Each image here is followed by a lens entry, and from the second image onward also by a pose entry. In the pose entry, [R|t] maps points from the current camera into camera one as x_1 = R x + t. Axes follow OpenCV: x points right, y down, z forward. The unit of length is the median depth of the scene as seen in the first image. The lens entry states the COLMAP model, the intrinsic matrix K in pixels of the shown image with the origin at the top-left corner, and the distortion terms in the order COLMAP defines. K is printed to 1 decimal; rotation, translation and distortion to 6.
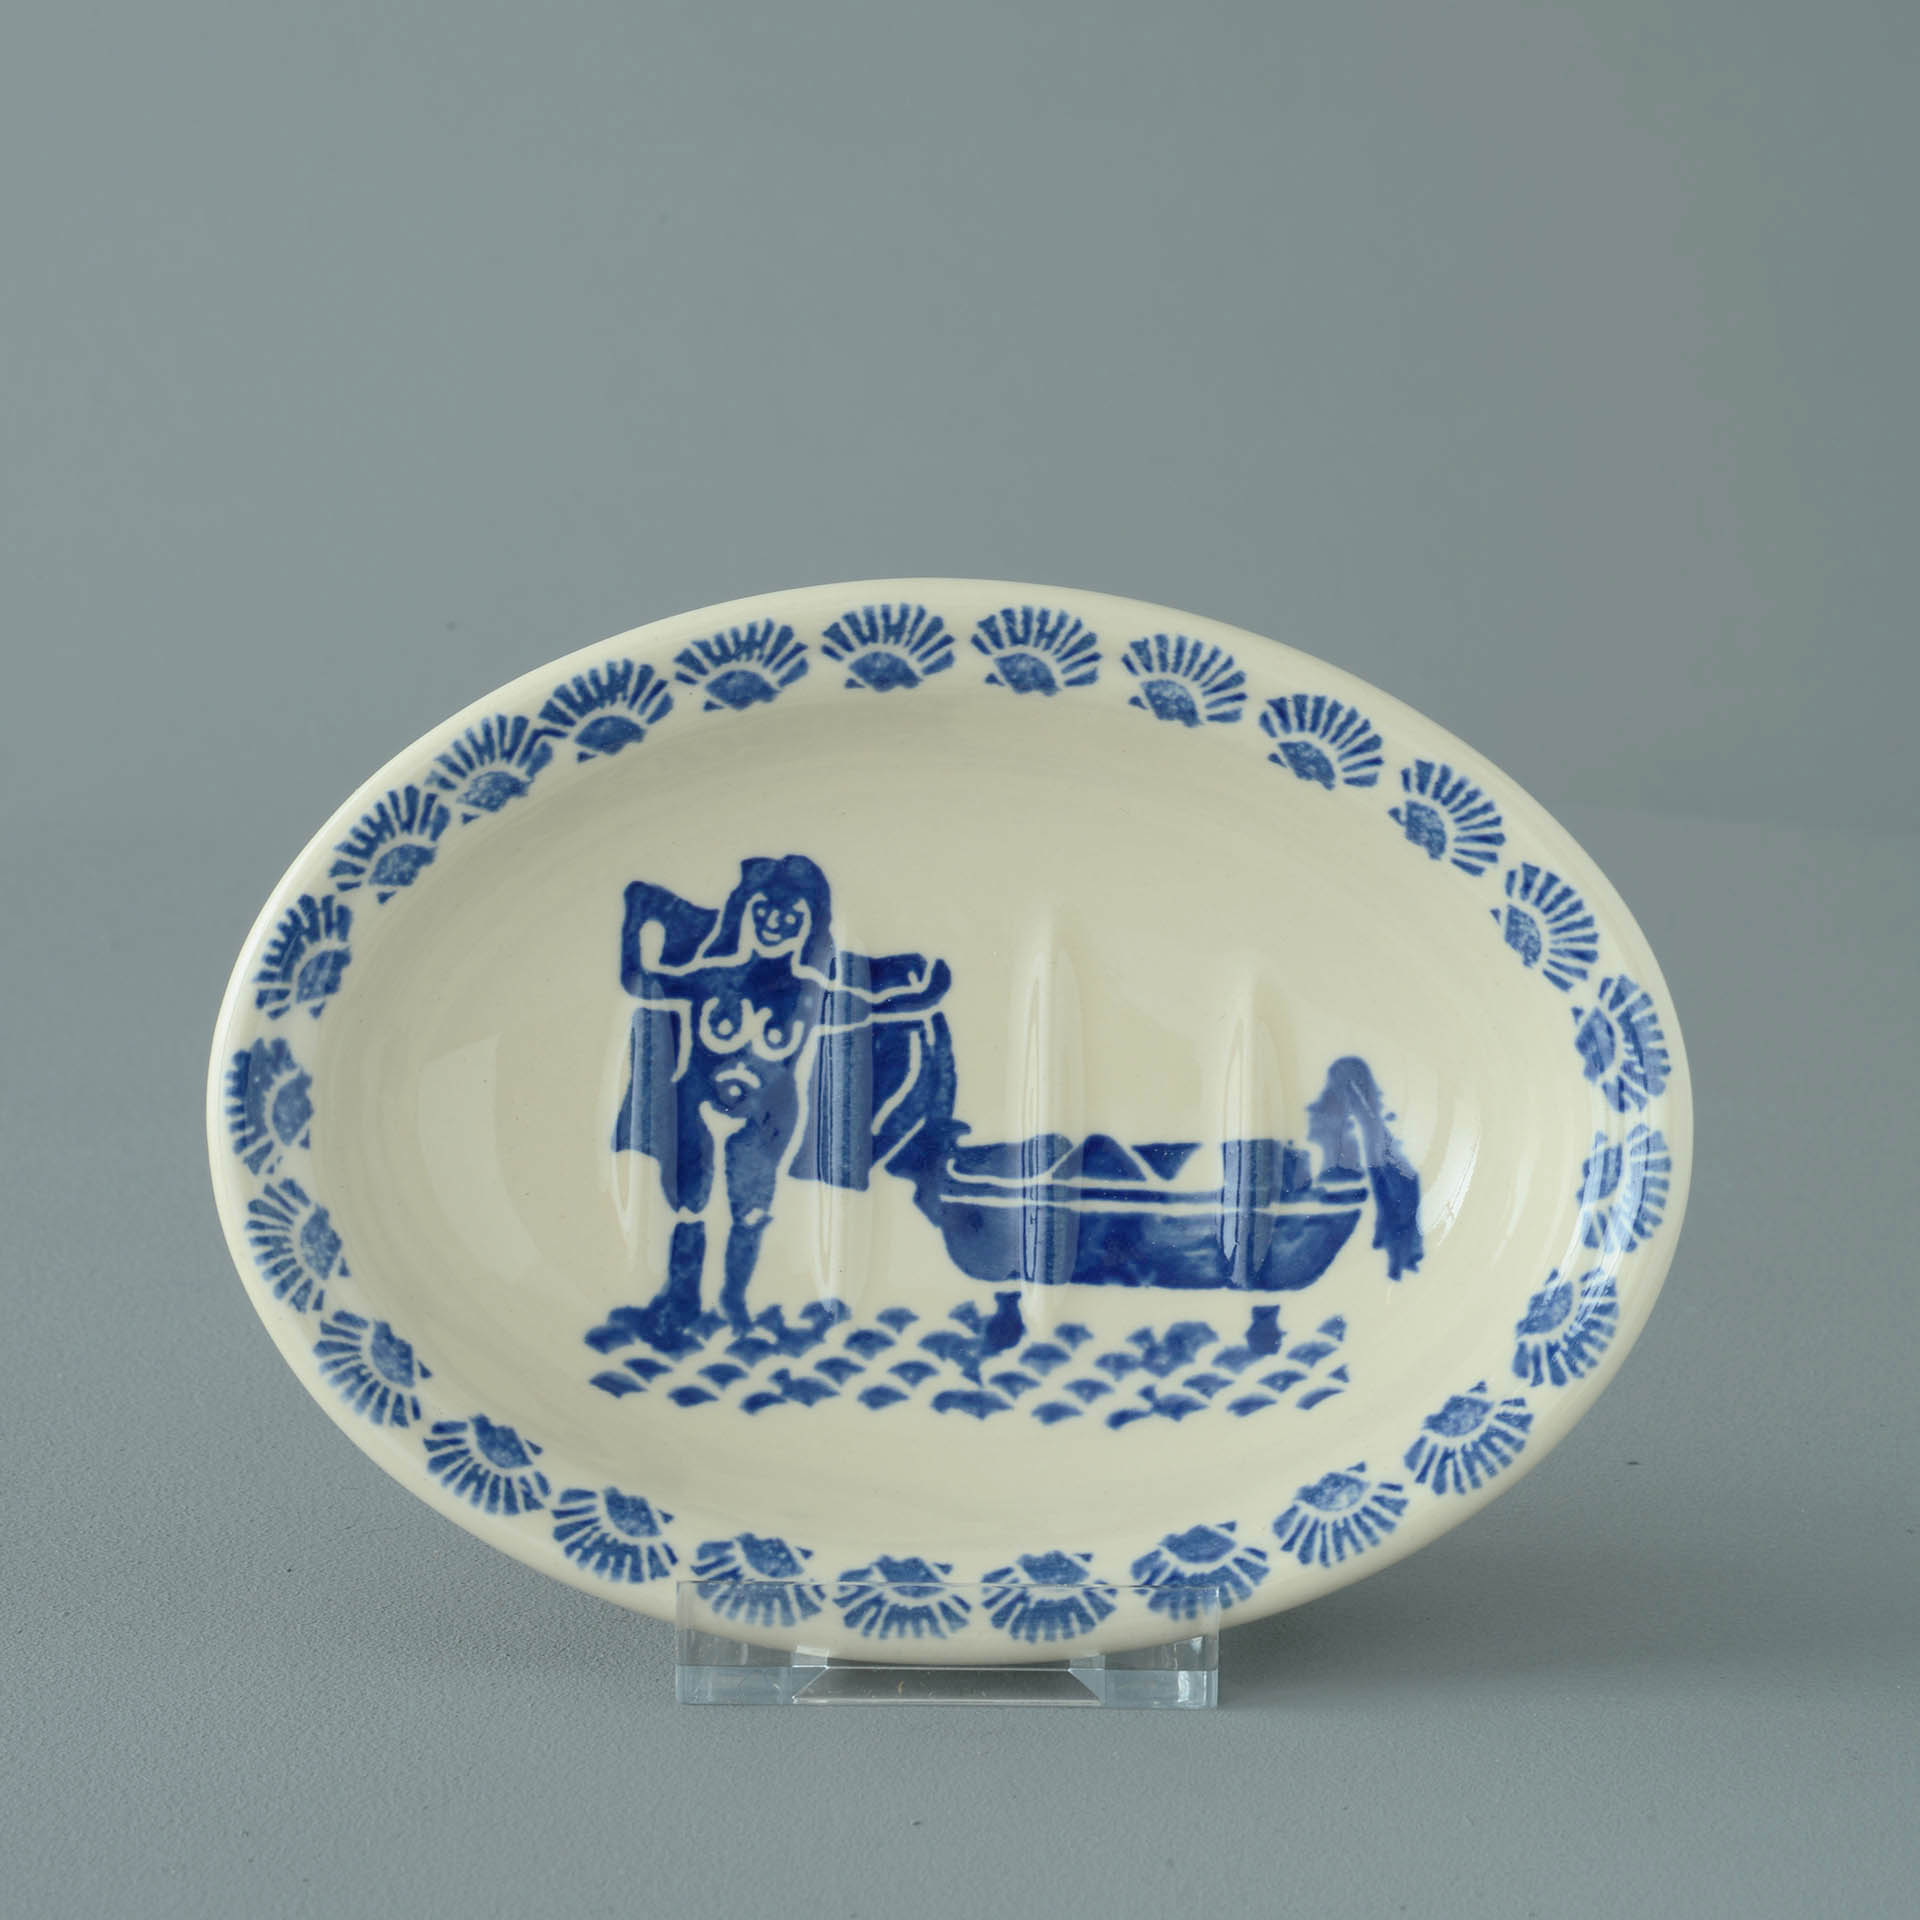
lens RADIAL K [[10695.0, 0, 950.9], [0, 10695.0, 971.4], [0, 0, 1]] dist [1.183882, 0.000000]
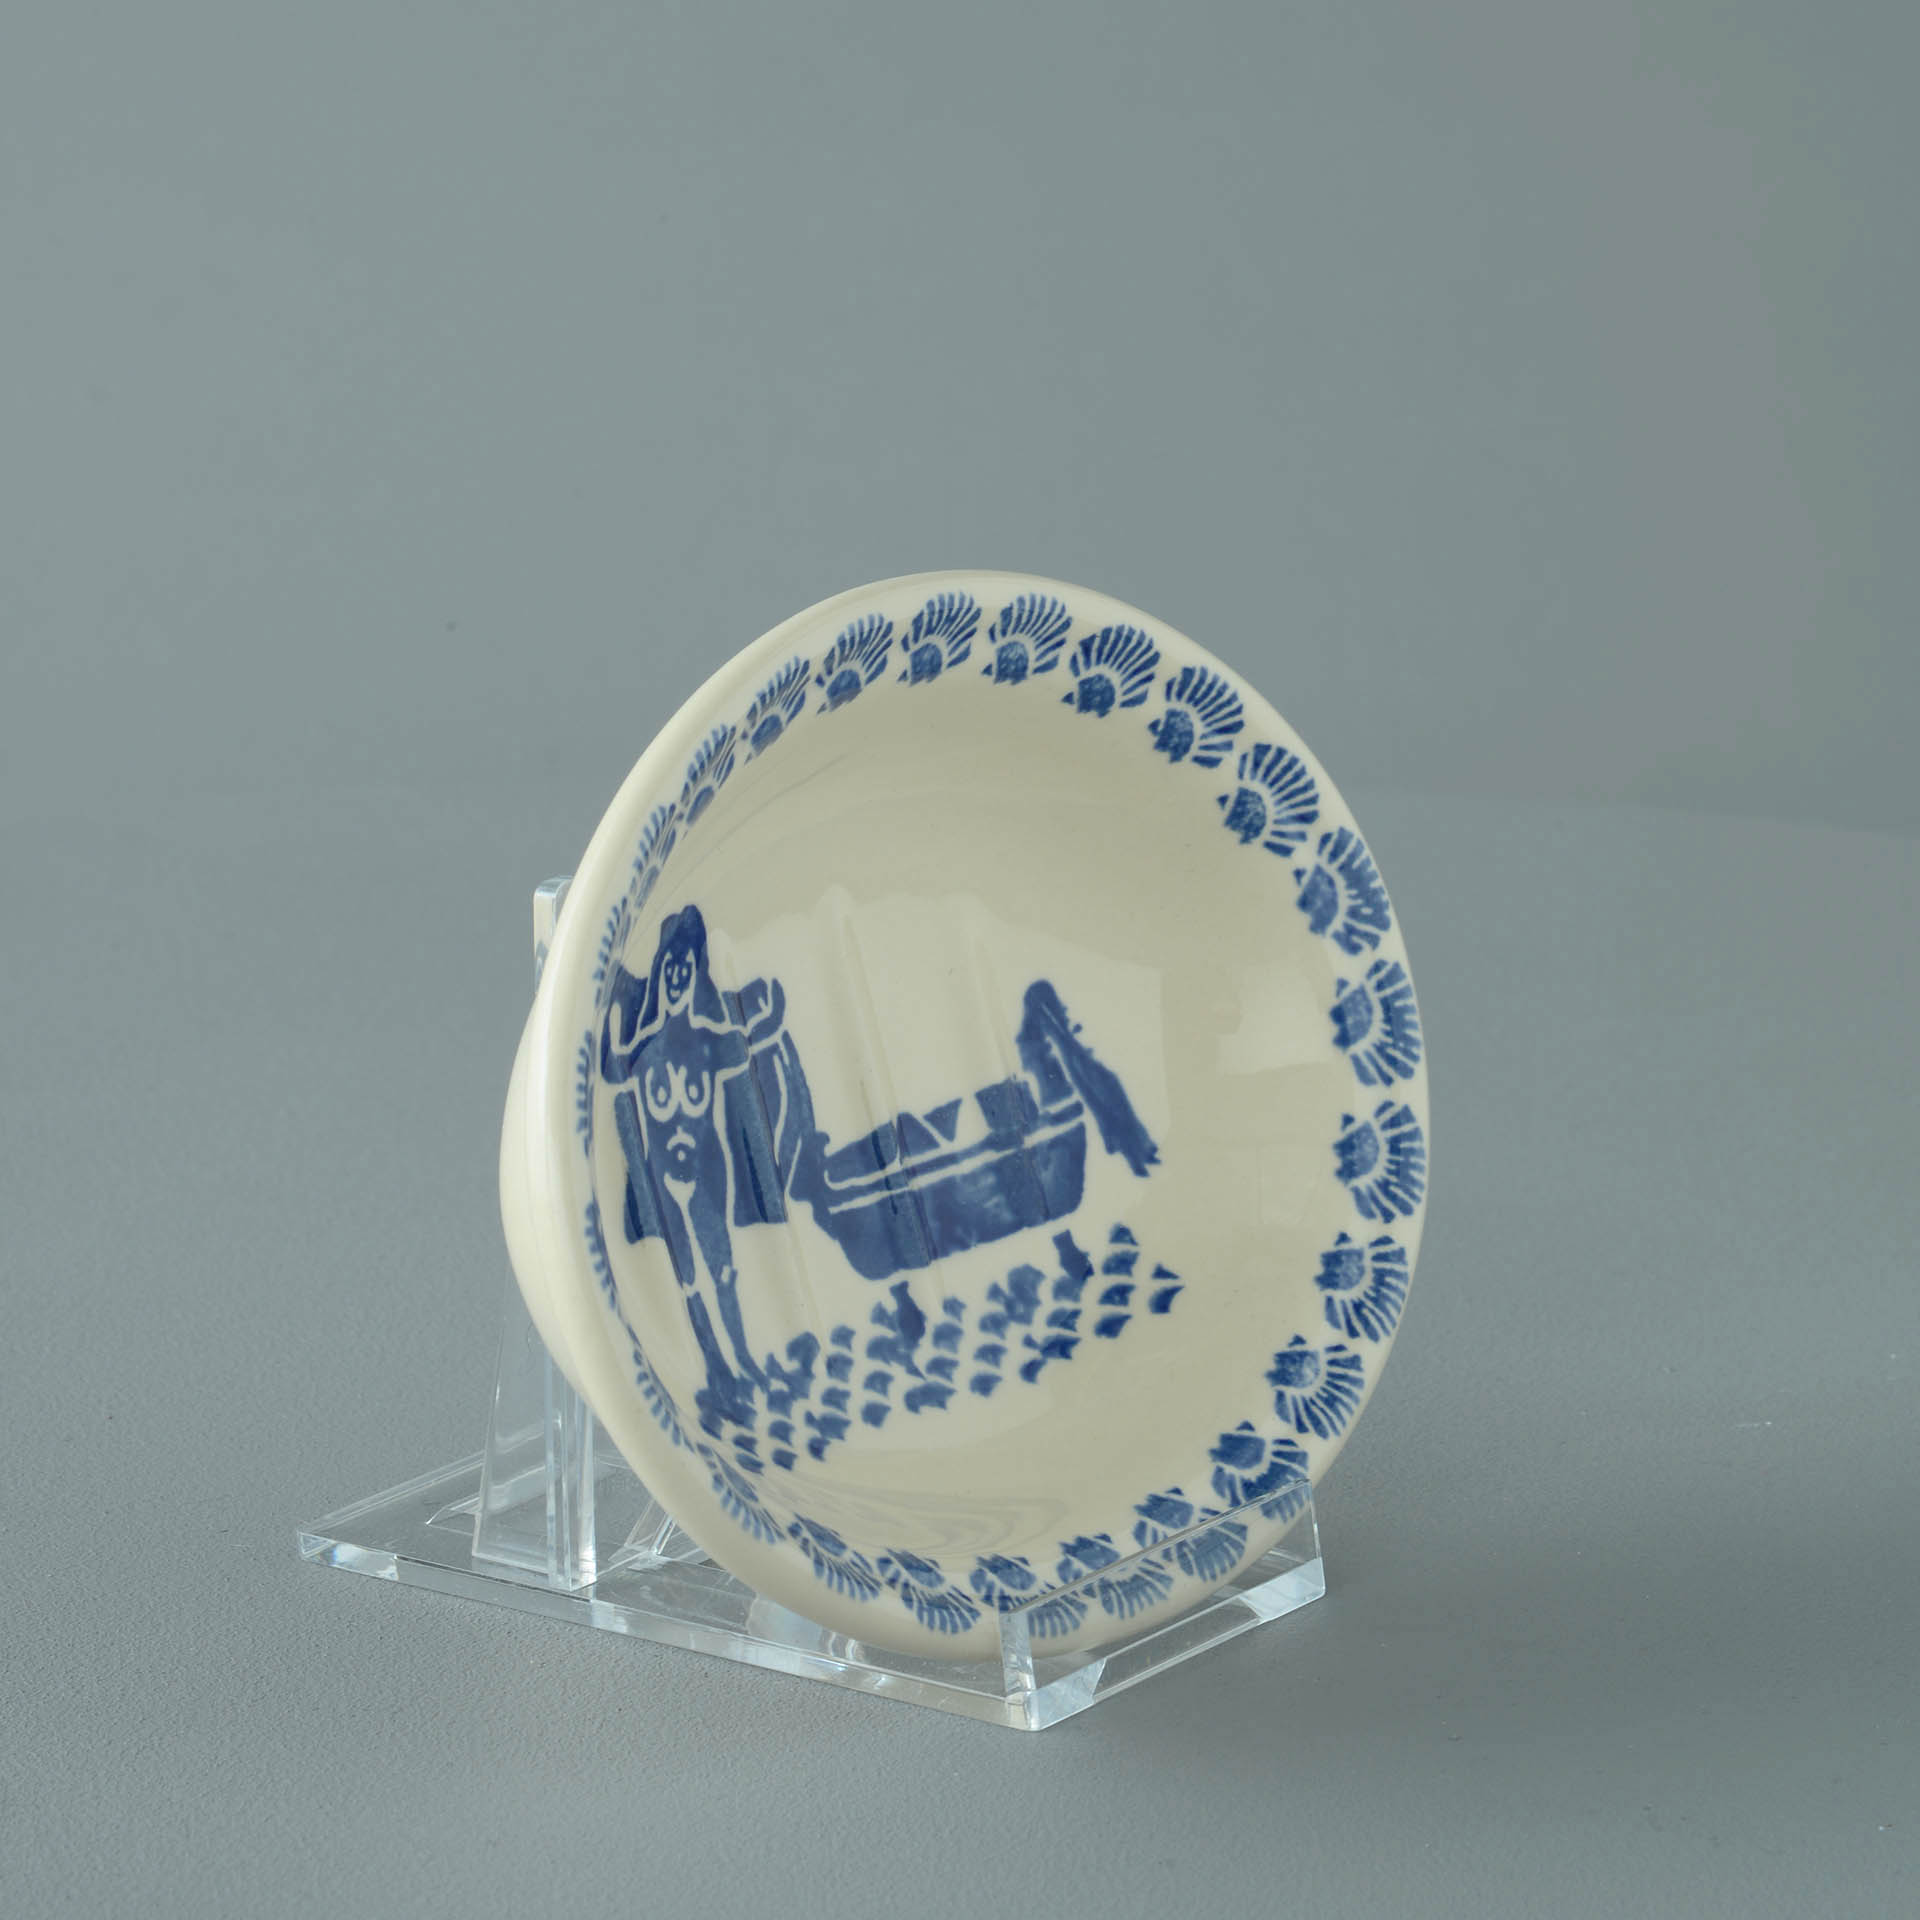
lens RADIAL K [[10695.0, 0, 961.0], [0, 10695.0, 951.7], [0, 0, 1]] dist [1.183882, 0.000000]
pose [[0.568473, -0.218756, 0.793085, -0.782555], [0.211434, 0.970469, 0.116131, -0.115900], [-0.795068, 0.101668, 0.597938, 0.394574]]
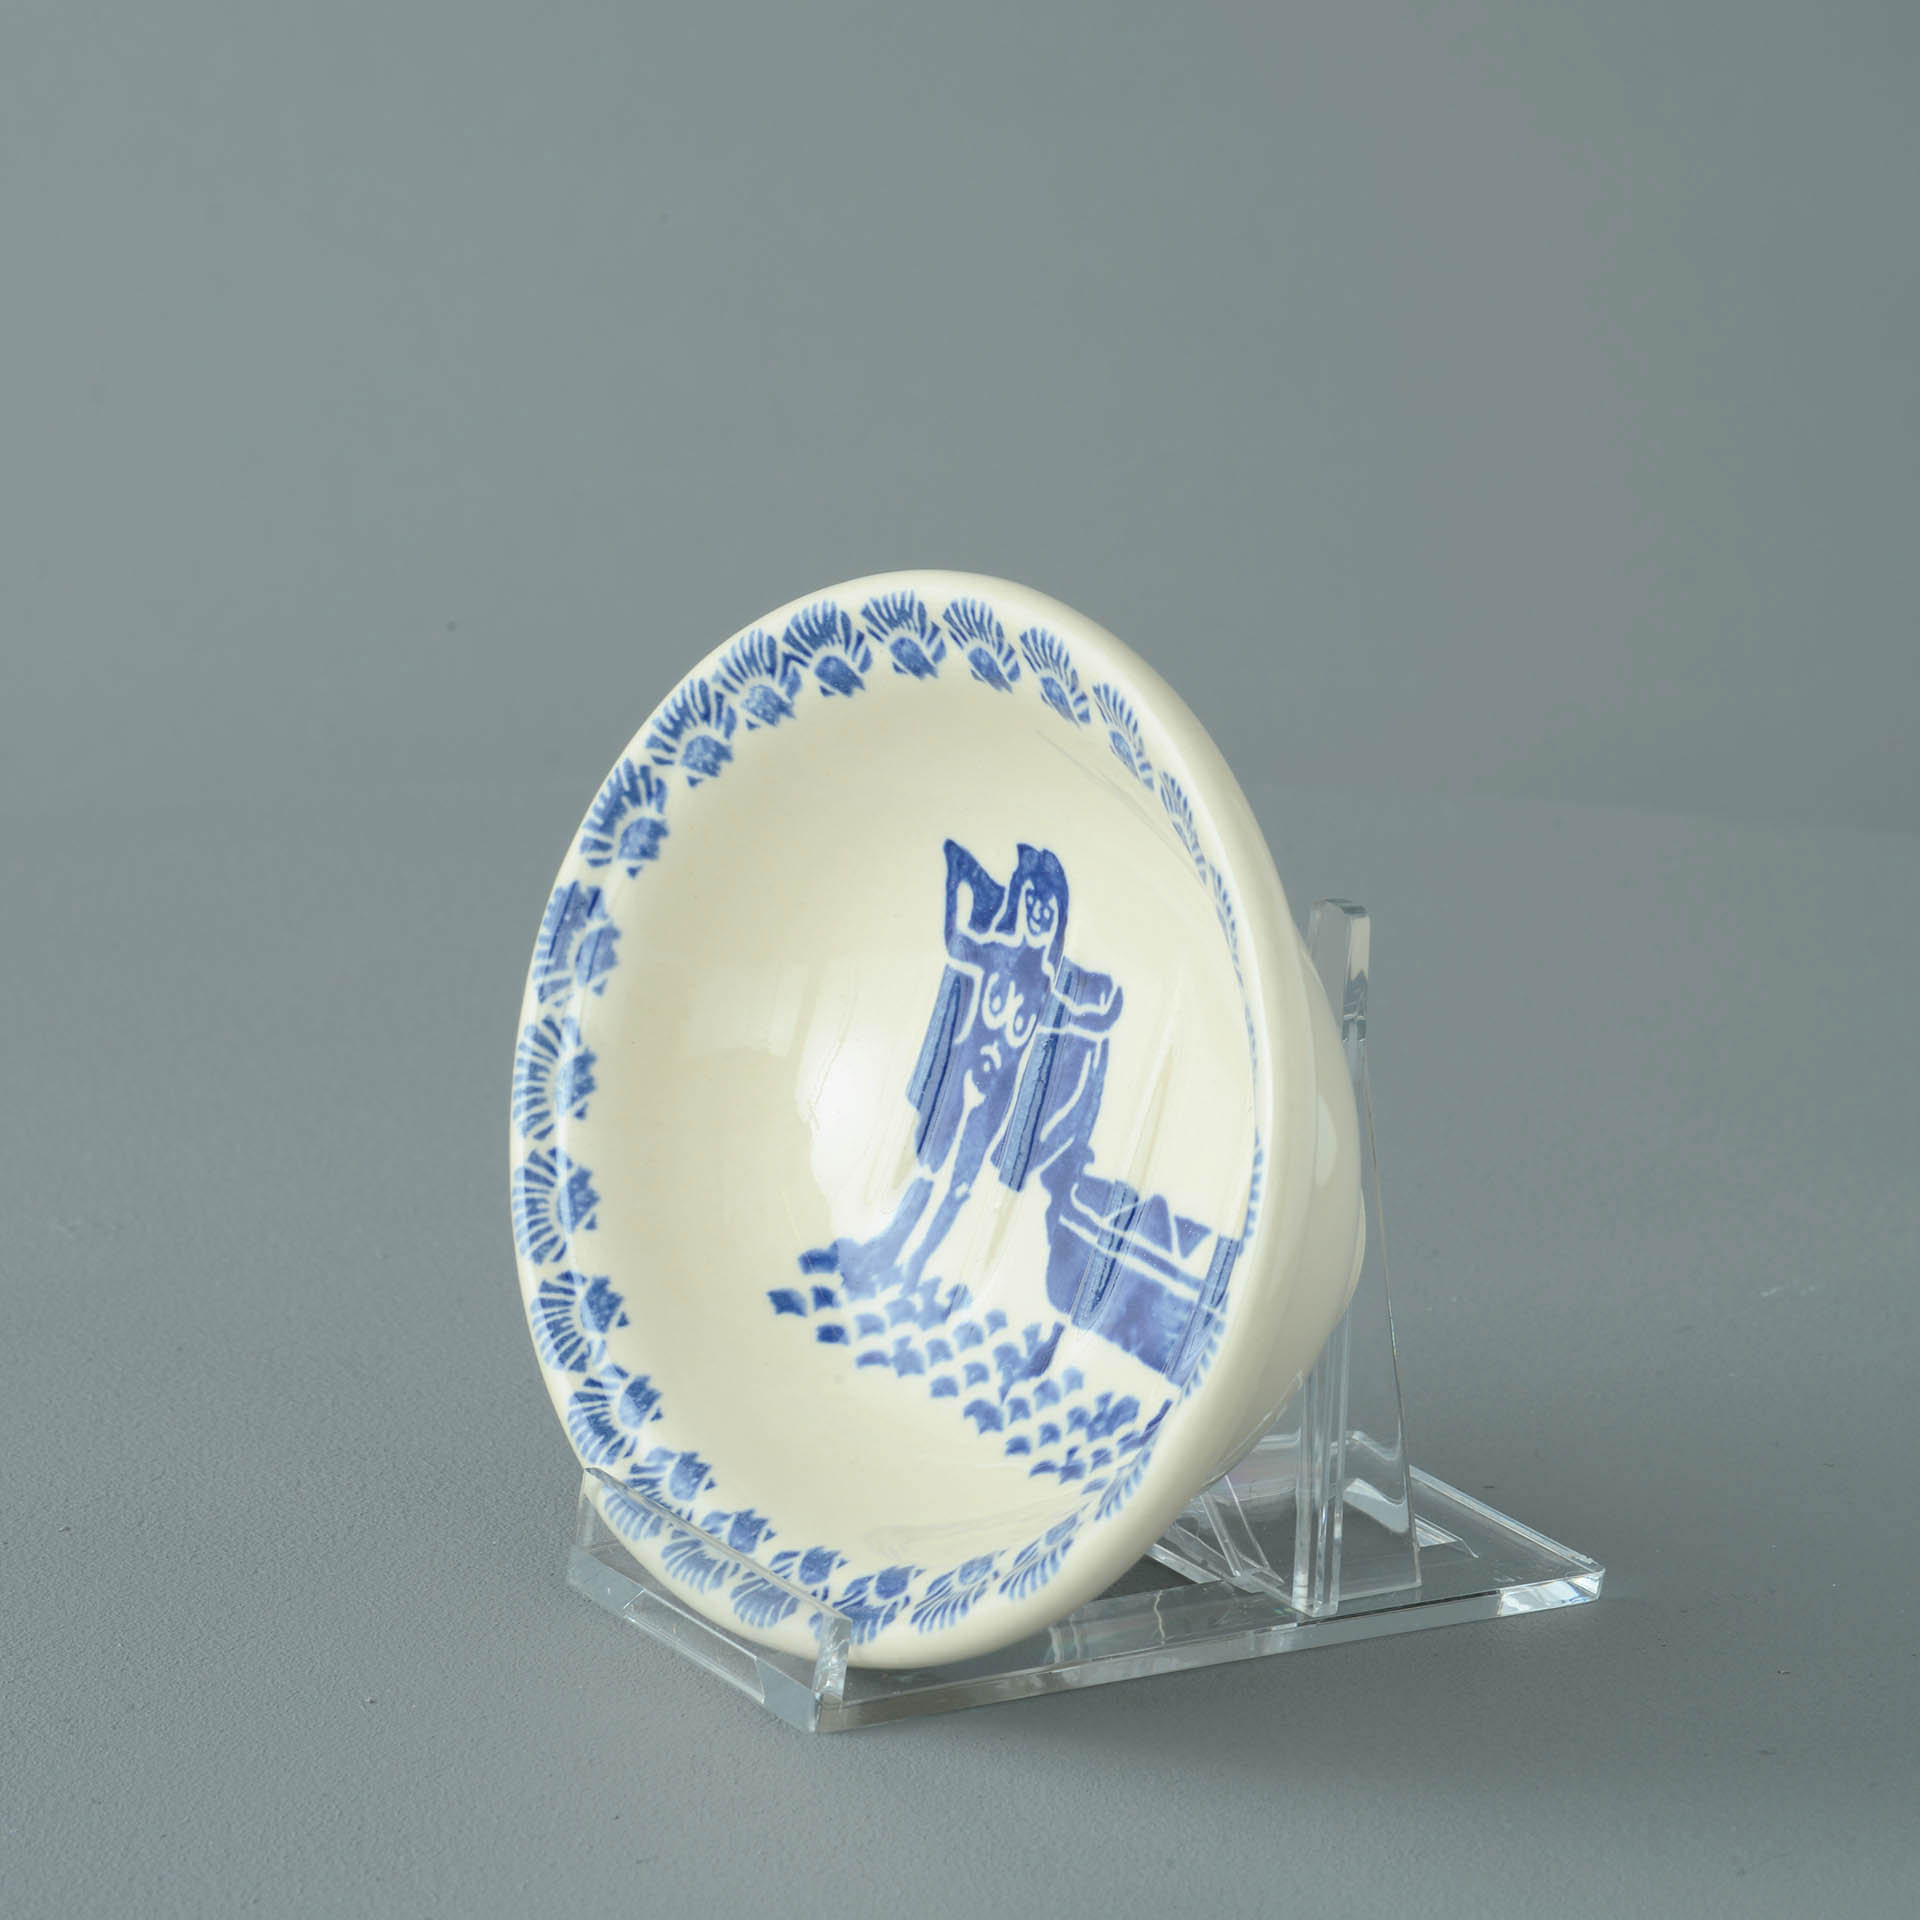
lens RADIAL K [[10695.0, 0, 960.4], [0, 10695.0, 951.2], [0, 0, 1]] dist [1.183882, 0.000000]
pose [[0.488308, 0.222845, -0.843739, 0.832486], [-0.234410, 0.964807, 0.119158, -0.119726], [0.840600, 0.139595, 0.523360, 0.470810]]
